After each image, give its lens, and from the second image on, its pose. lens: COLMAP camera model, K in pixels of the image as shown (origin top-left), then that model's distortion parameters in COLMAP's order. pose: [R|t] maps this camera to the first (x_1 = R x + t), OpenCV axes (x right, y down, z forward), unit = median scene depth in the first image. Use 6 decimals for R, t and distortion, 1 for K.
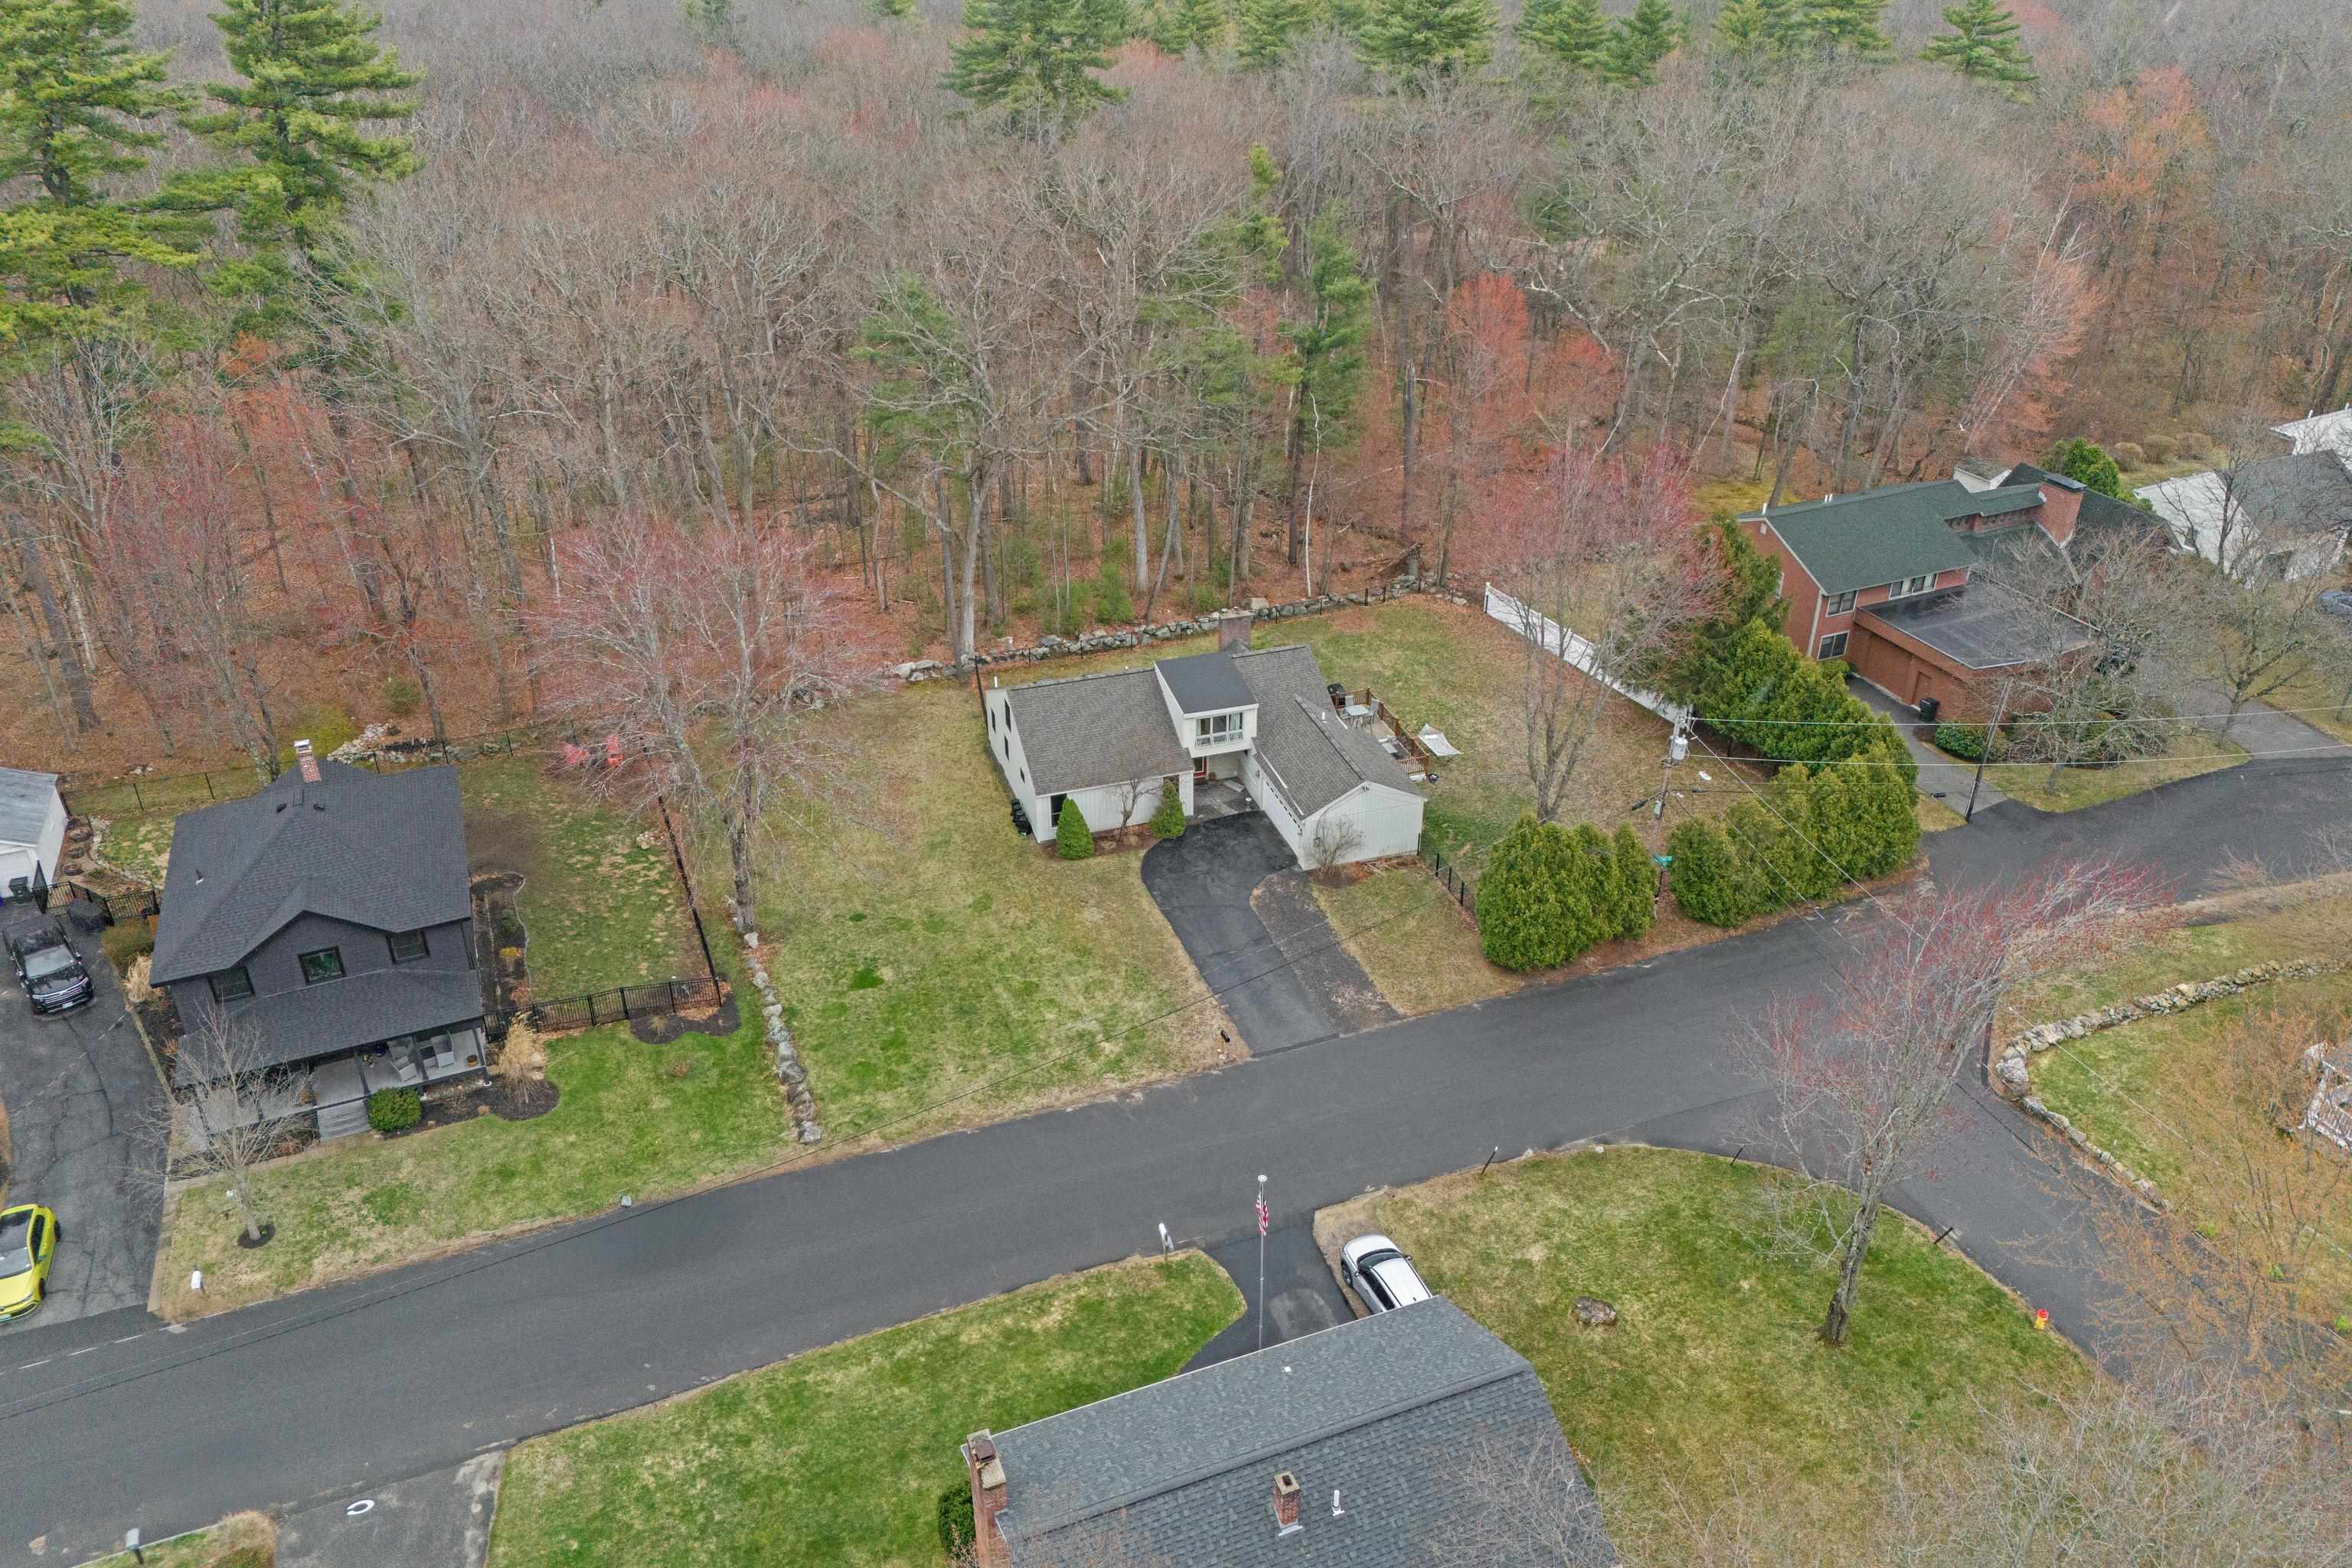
lens RADIAL K [[1733.5, 0, 1164.6], [0, 1733.5, 758.4], [0, 0, 1]] dist [0.095022, -0.121878]
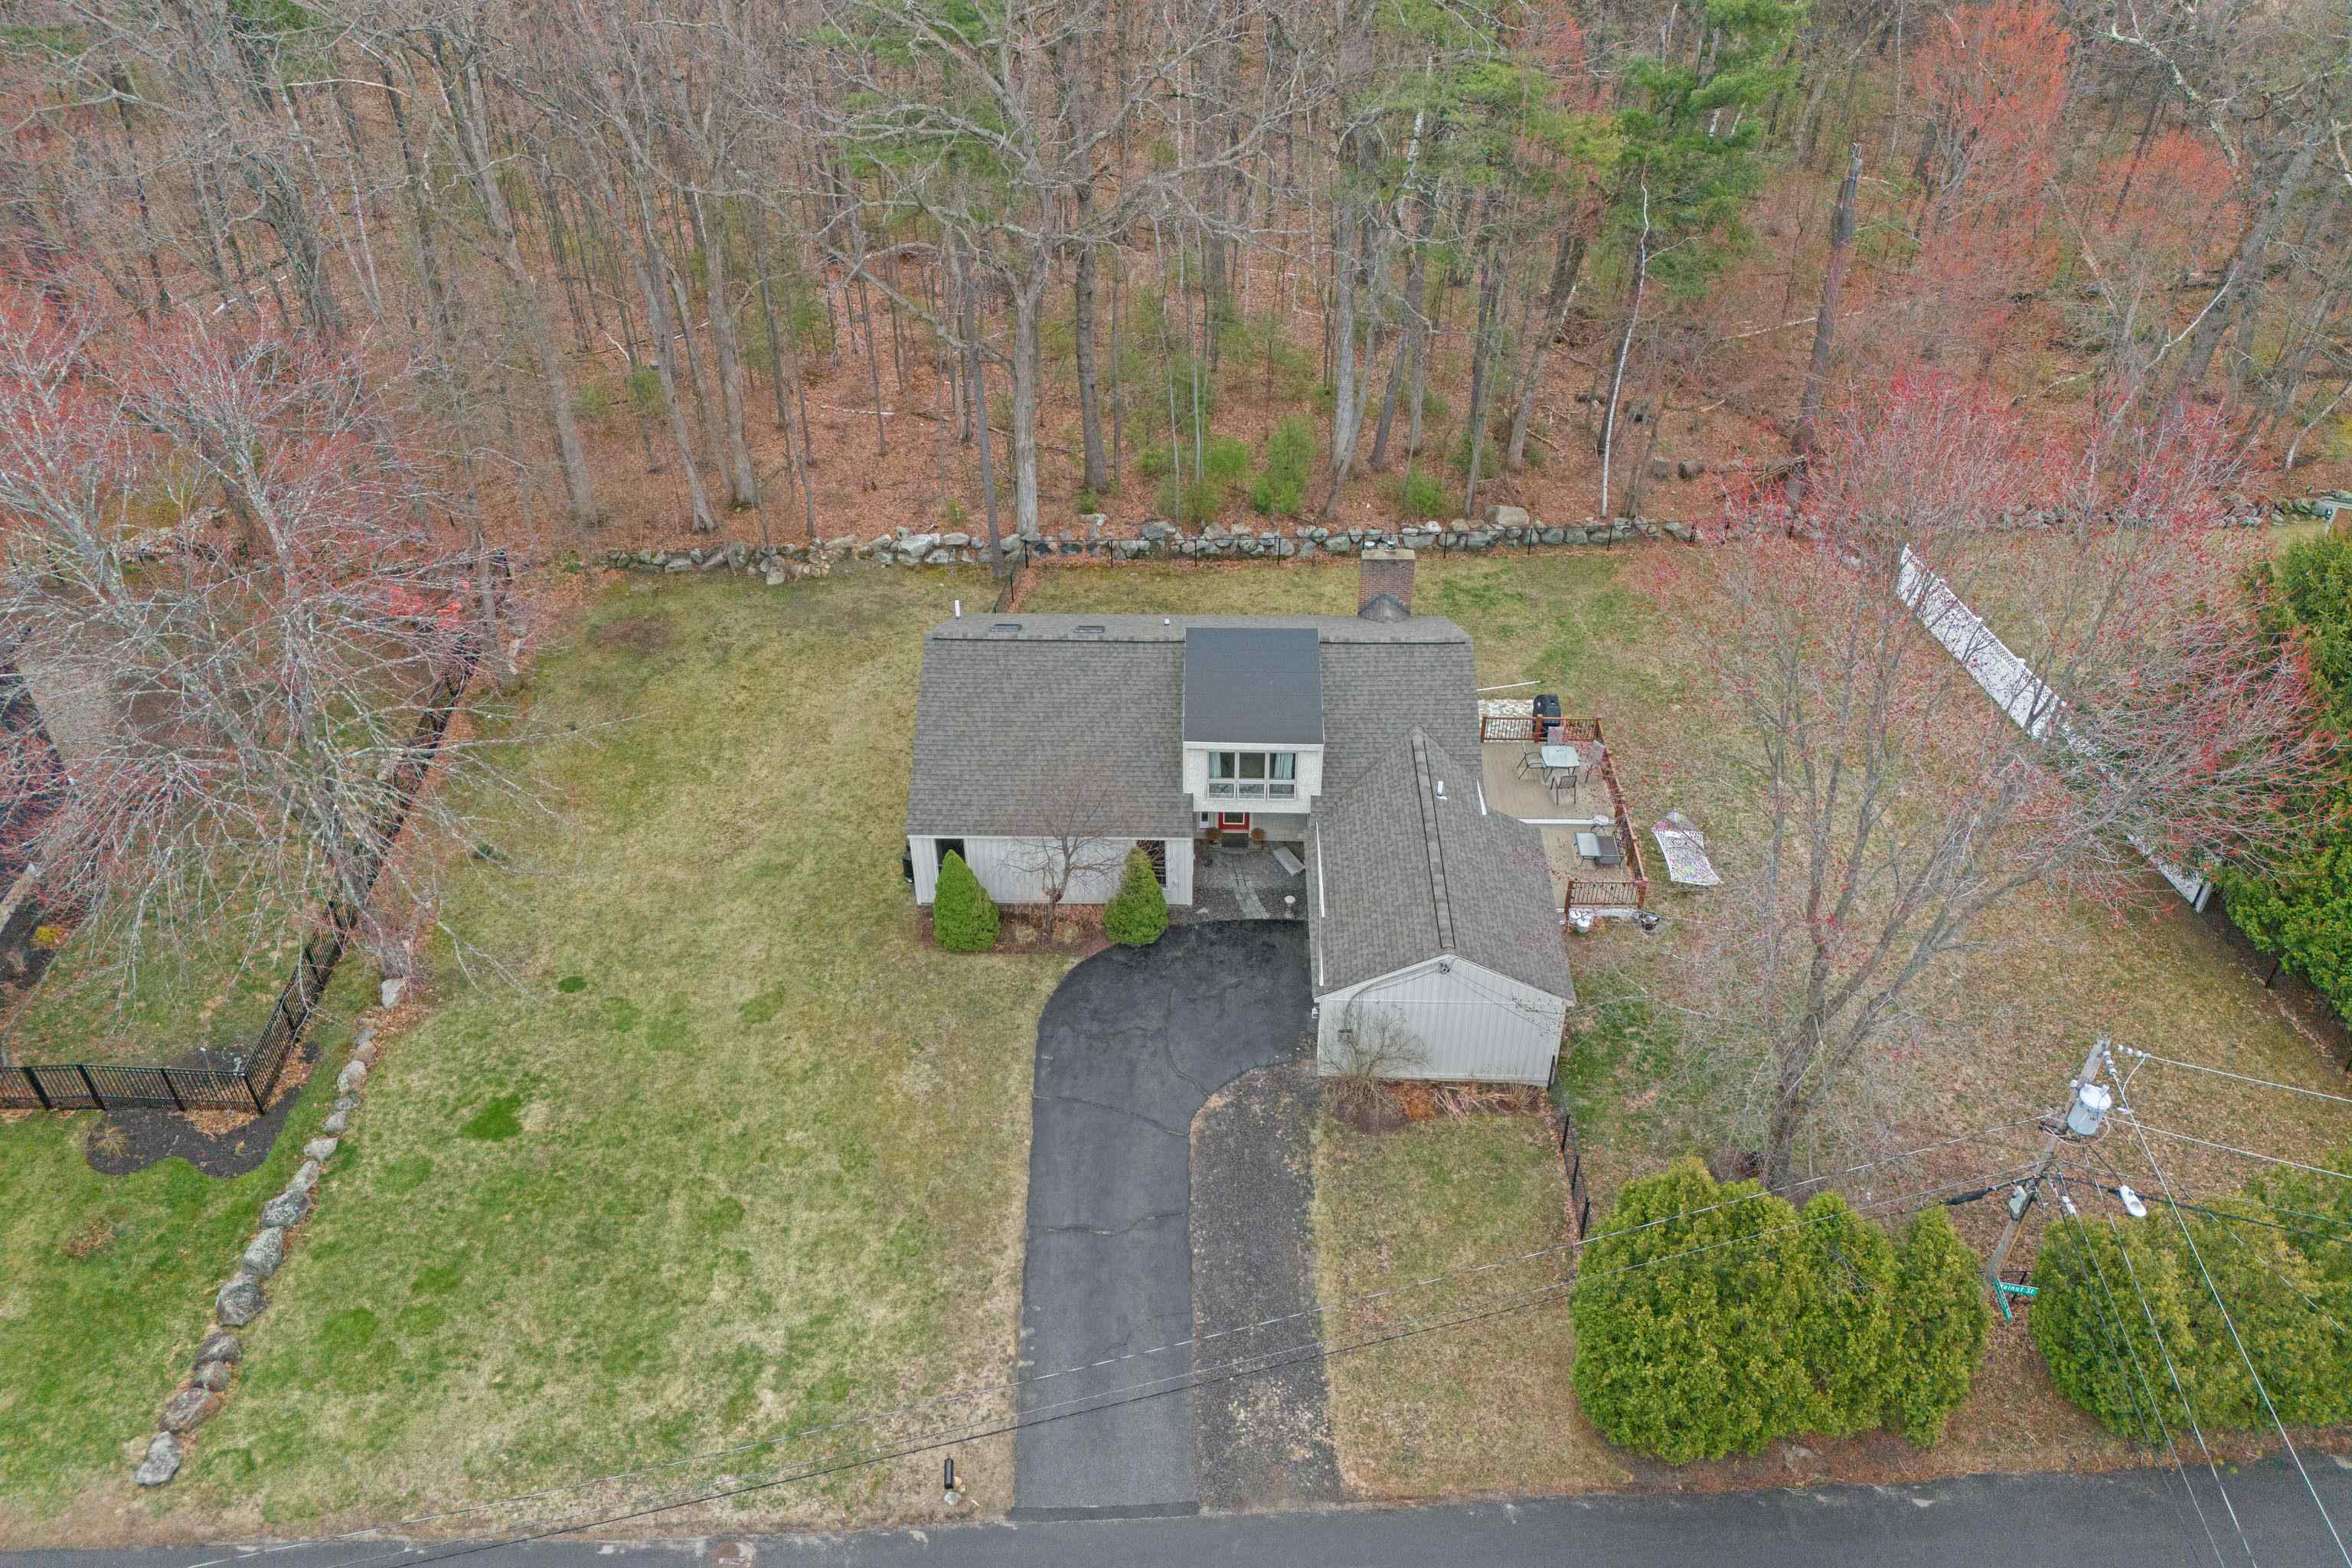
lens RADIAL K [[1726.3, 0, 1171.0], [0, 1726.3, 722.3], [0, 0, 1]] dist [0.060643, -0.059691]
pose [[0.943895, 0.191690, -0.268918, 0.162892], [-0.158832, 0.977438, 0.139241, -0.113173], [0.289542, -0.088716, 0.953045, 0.484162]]
